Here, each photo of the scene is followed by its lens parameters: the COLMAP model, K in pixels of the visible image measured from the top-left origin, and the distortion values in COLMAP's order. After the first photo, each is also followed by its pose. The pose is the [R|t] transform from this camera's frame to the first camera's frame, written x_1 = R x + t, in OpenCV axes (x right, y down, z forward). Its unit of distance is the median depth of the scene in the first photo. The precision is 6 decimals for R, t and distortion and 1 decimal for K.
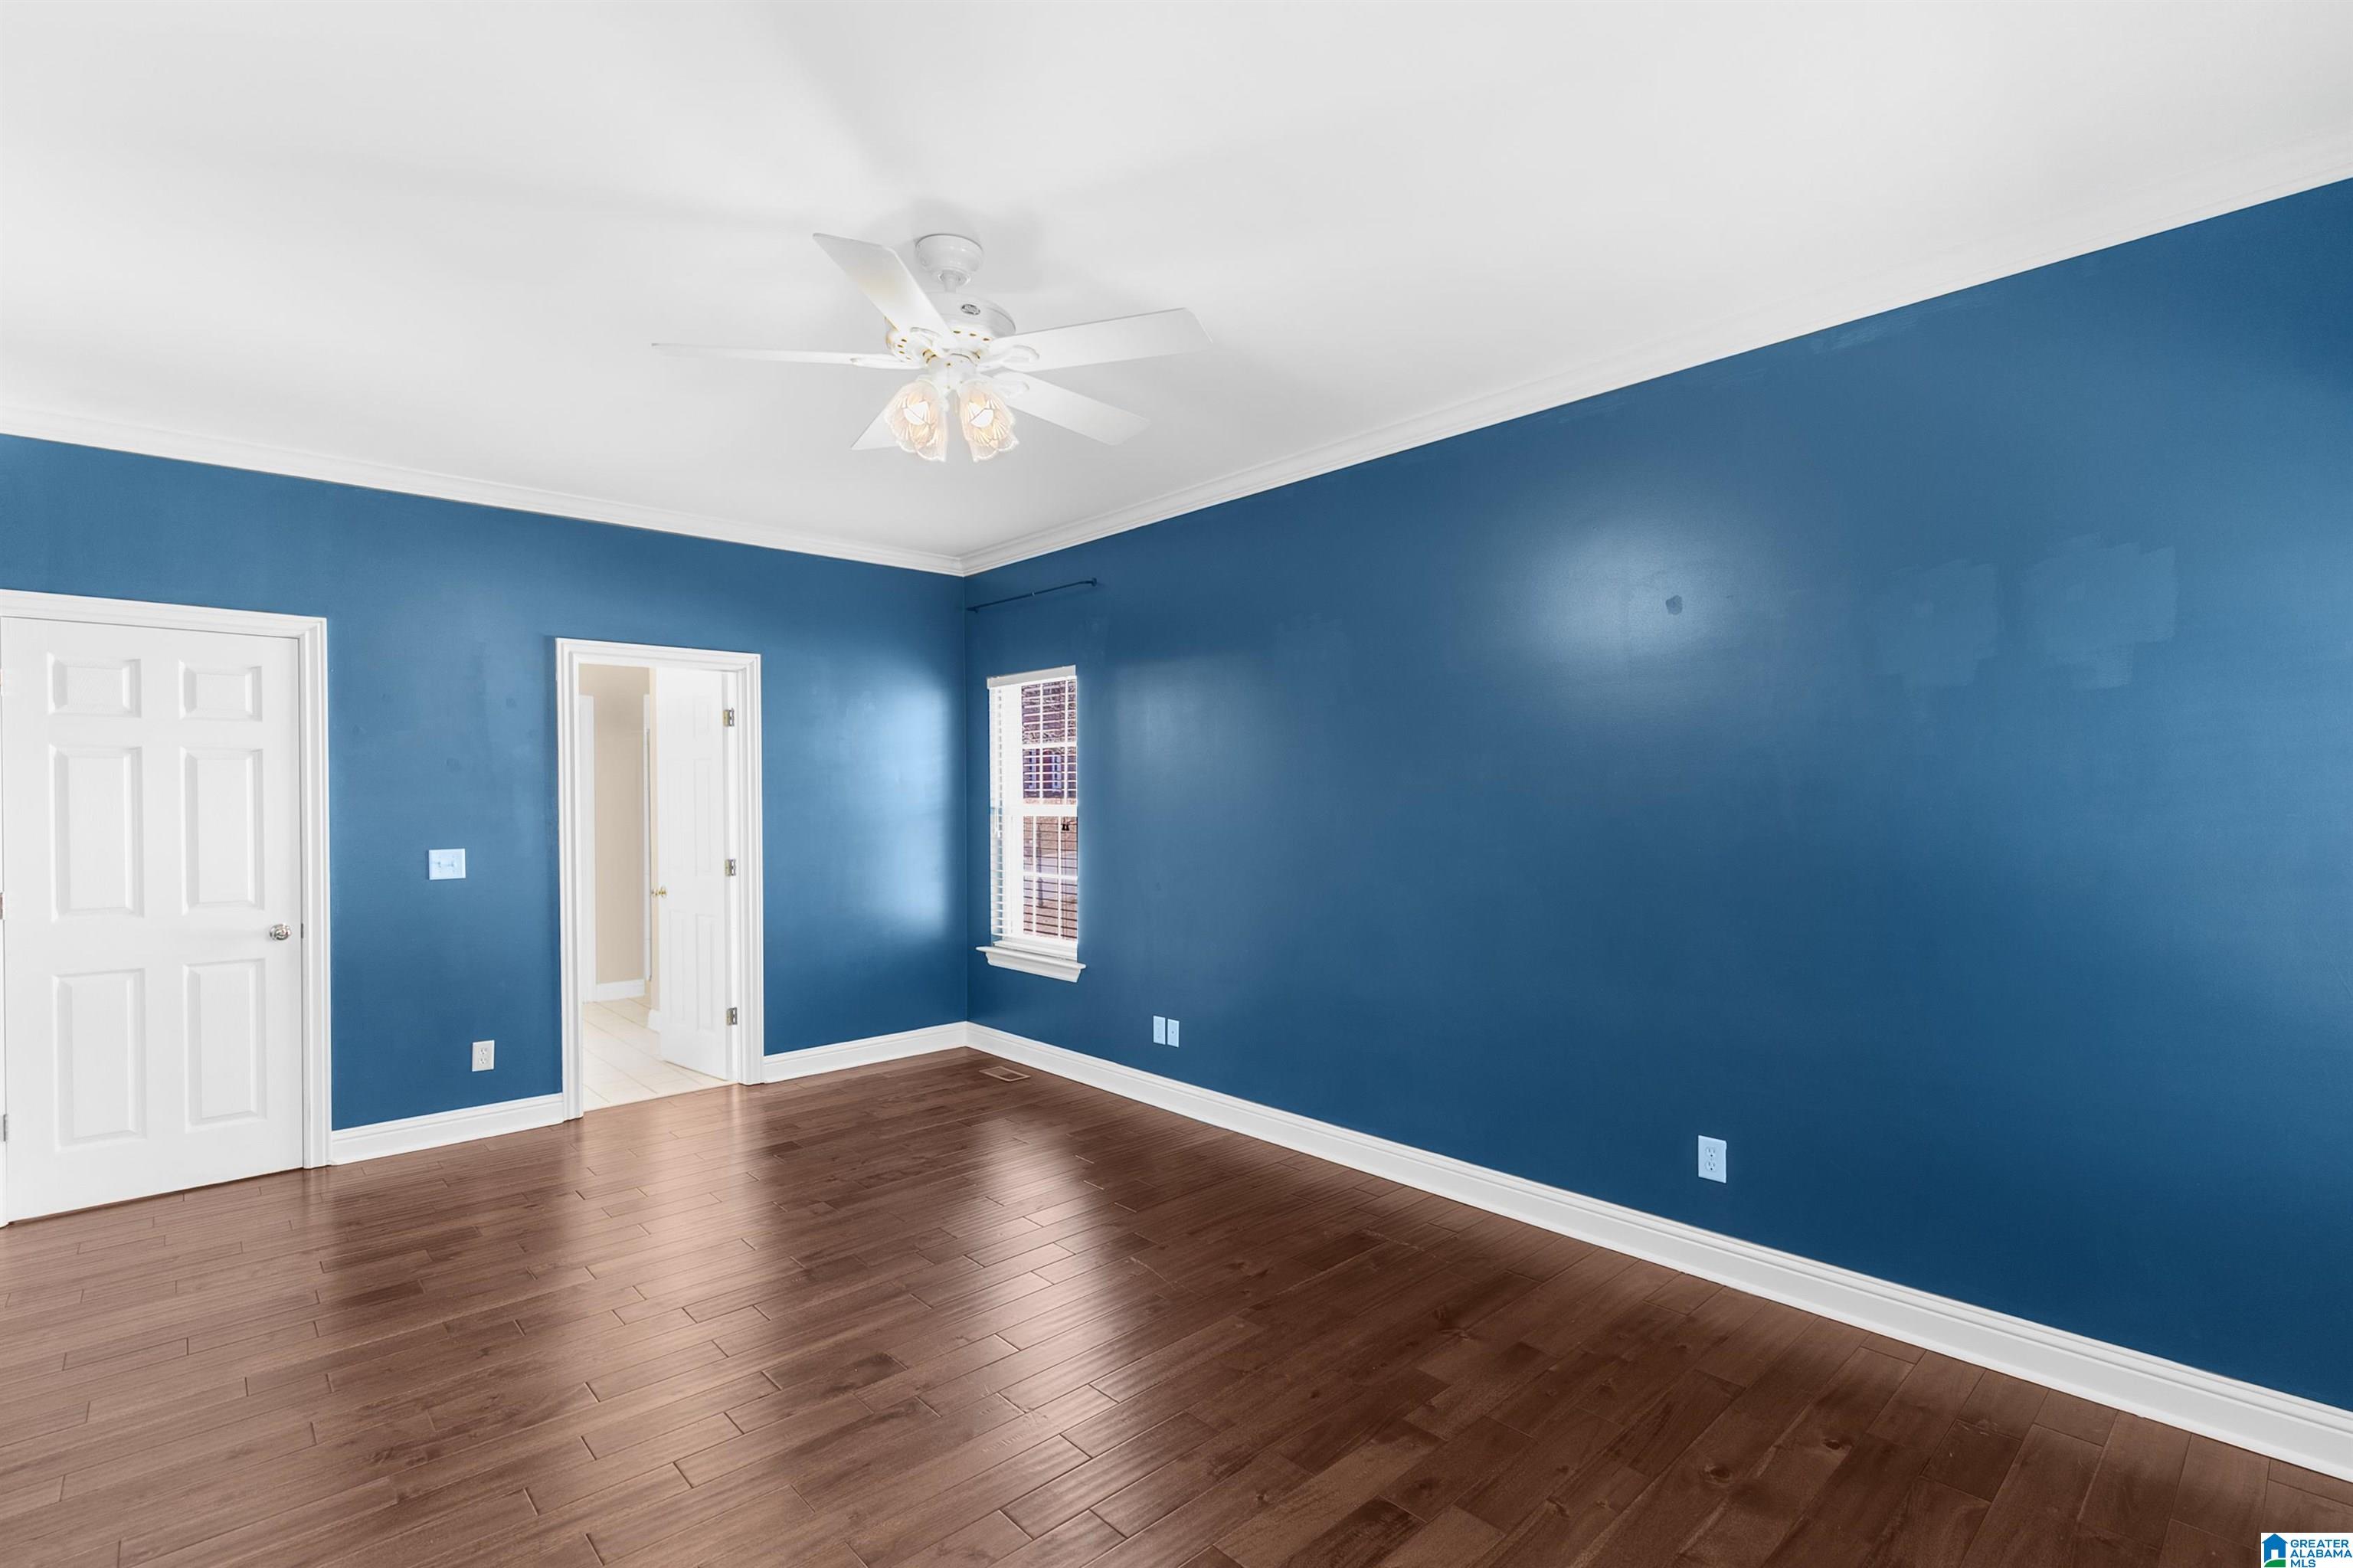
lens RADIAL K [[1085.0, 0, 1181.0], [0, 1085.0, 779.7], [0, 0, 1]] dist [0.011281, -0.000858]
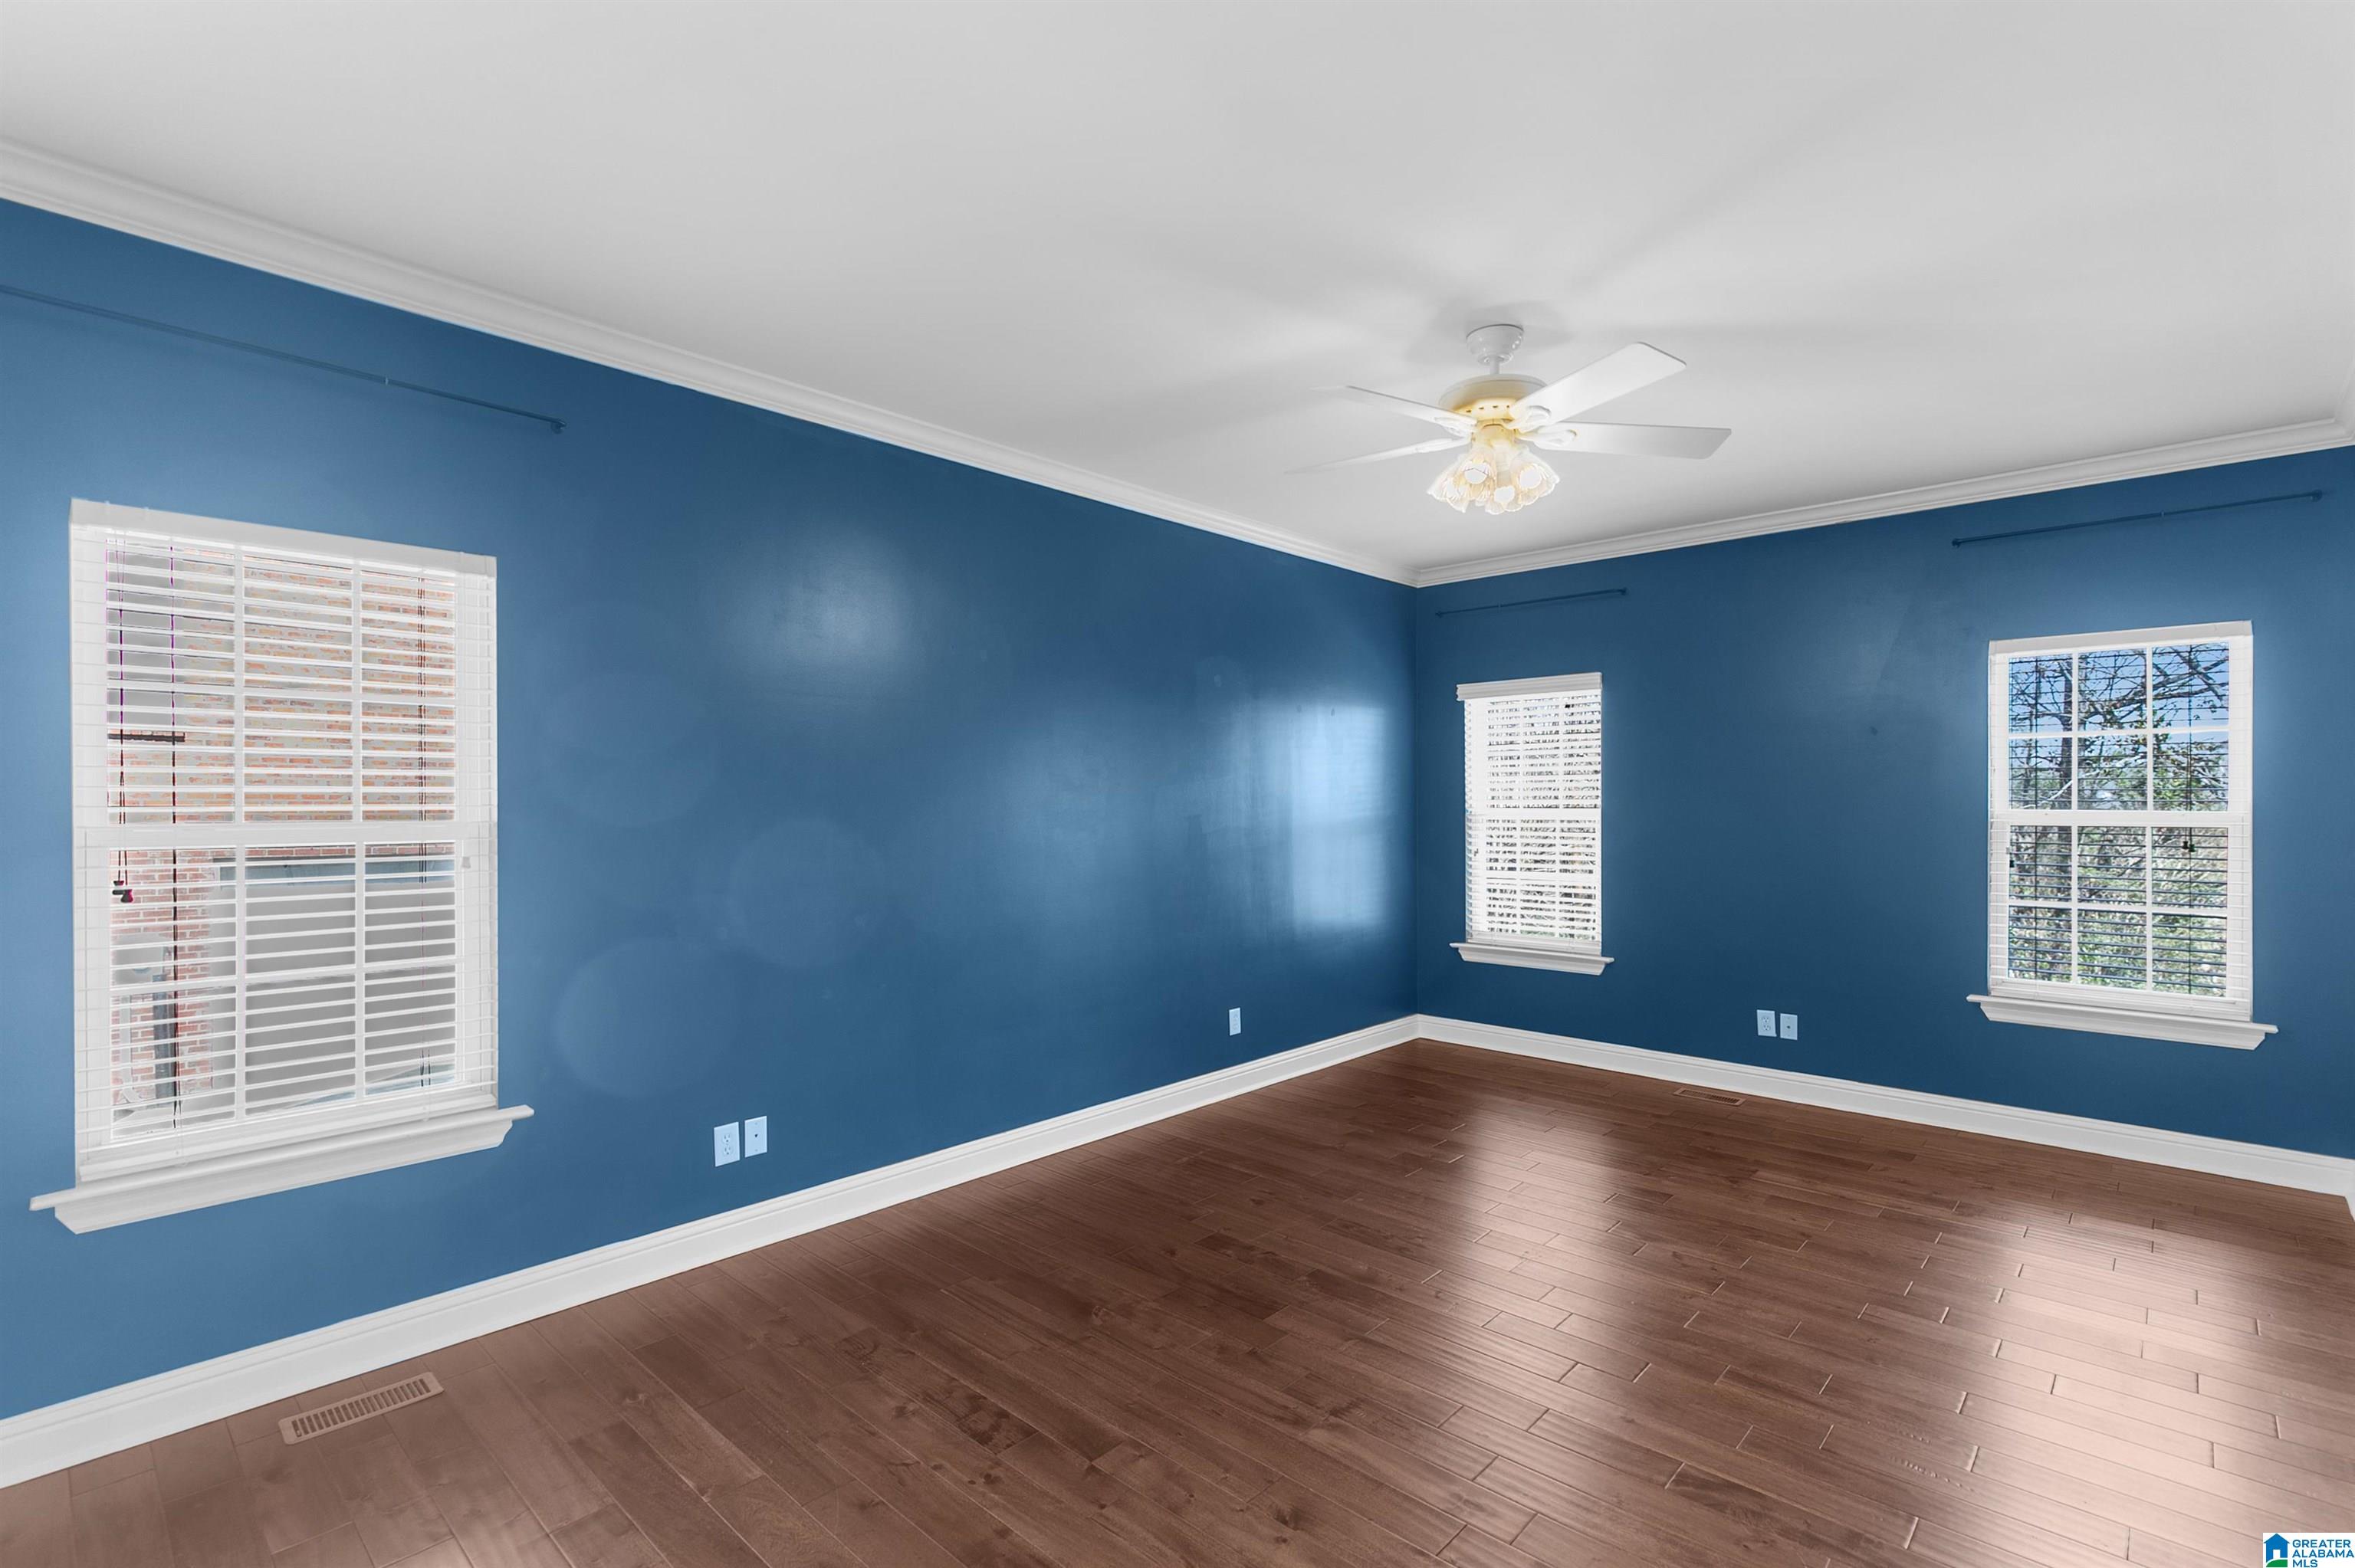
lens RADIAL K [[1085.8, 0, 1168.7], [0, 1085.8, 781.4], [0, 0, 1]] dist [0.011281, -0.000858]
pose [[-0.057697, 0.015633, 0.998212, -0.956792], [-0.009603, 0.999822, -0.016214, 0.011058], [-0.998288, -0.010521, -0.057537, 0.996650]]
